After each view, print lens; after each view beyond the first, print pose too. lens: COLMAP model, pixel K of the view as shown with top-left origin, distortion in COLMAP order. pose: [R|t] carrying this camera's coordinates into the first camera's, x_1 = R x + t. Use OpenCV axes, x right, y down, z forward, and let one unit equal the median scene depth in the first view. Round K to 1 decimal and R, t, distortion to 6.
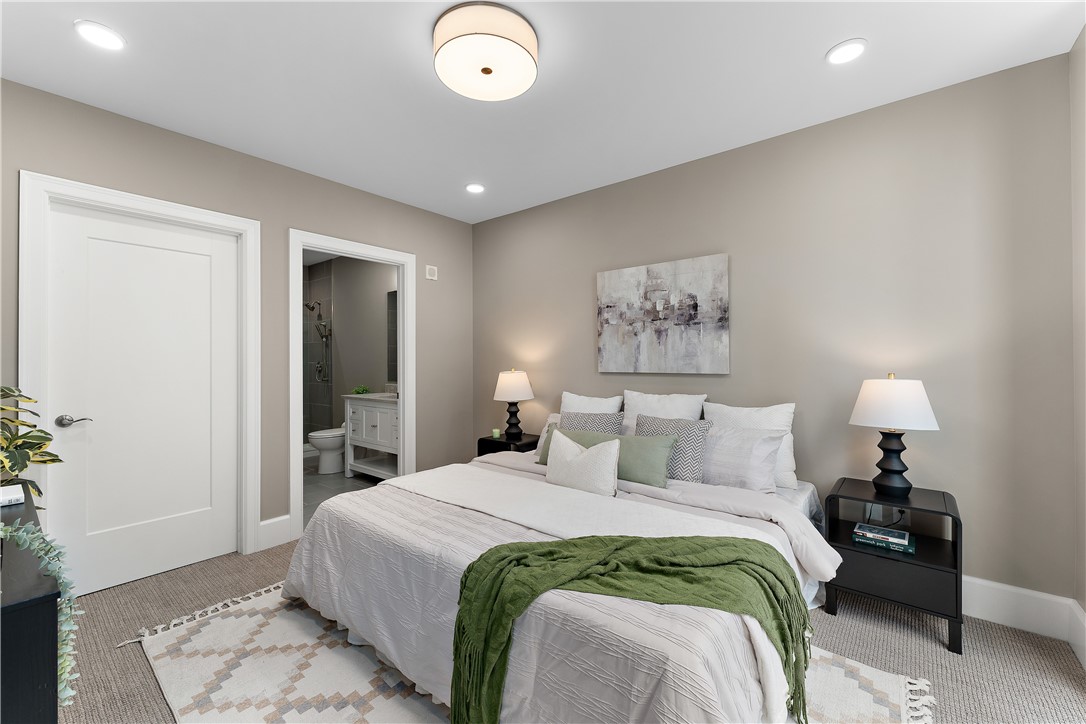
lens RADIAL K [[440.3, 0, 540.0], [0, 440.3, 358.5], [0, 0, 1]] dist [-0.001502, 0.000237]
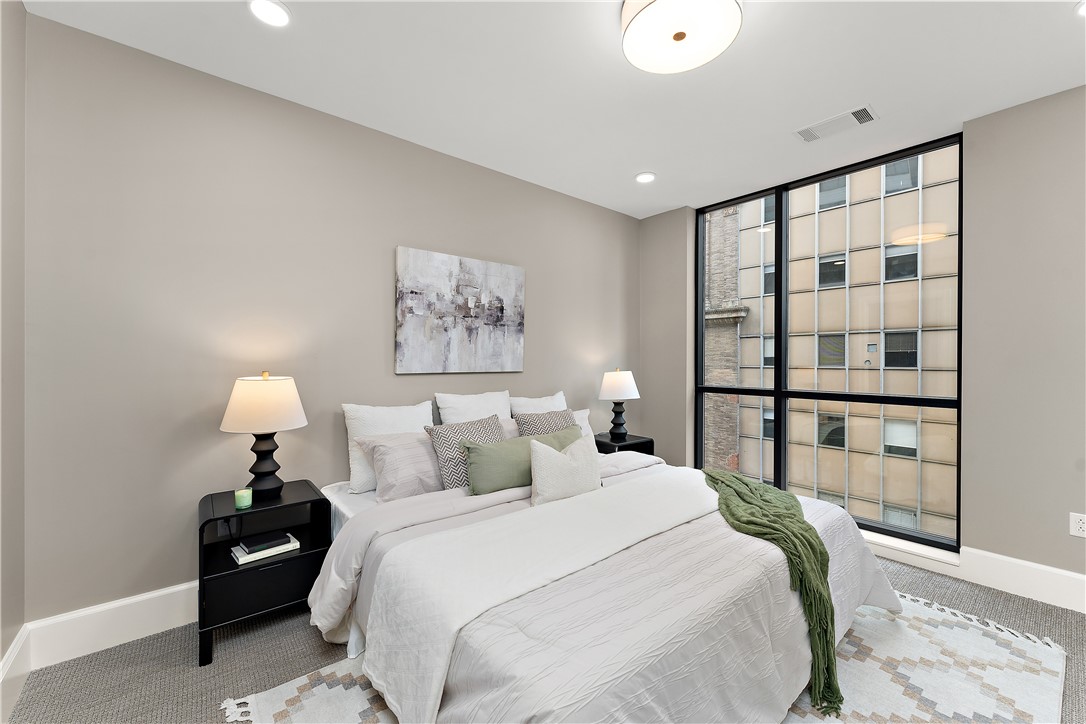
lens RADIAL K [[440.3, 0, 526.8], [0, 440.3, 355.8], [0, 0, 1]] dist [-0.001502, 0.000237]
pose [[0.194216, 0.026346, 0.980605, -0.641293], [0.002827, 0.999620, -0.027417, 0.022997], [-0.980955, 0.008096, 0.194068, 0.692089]]
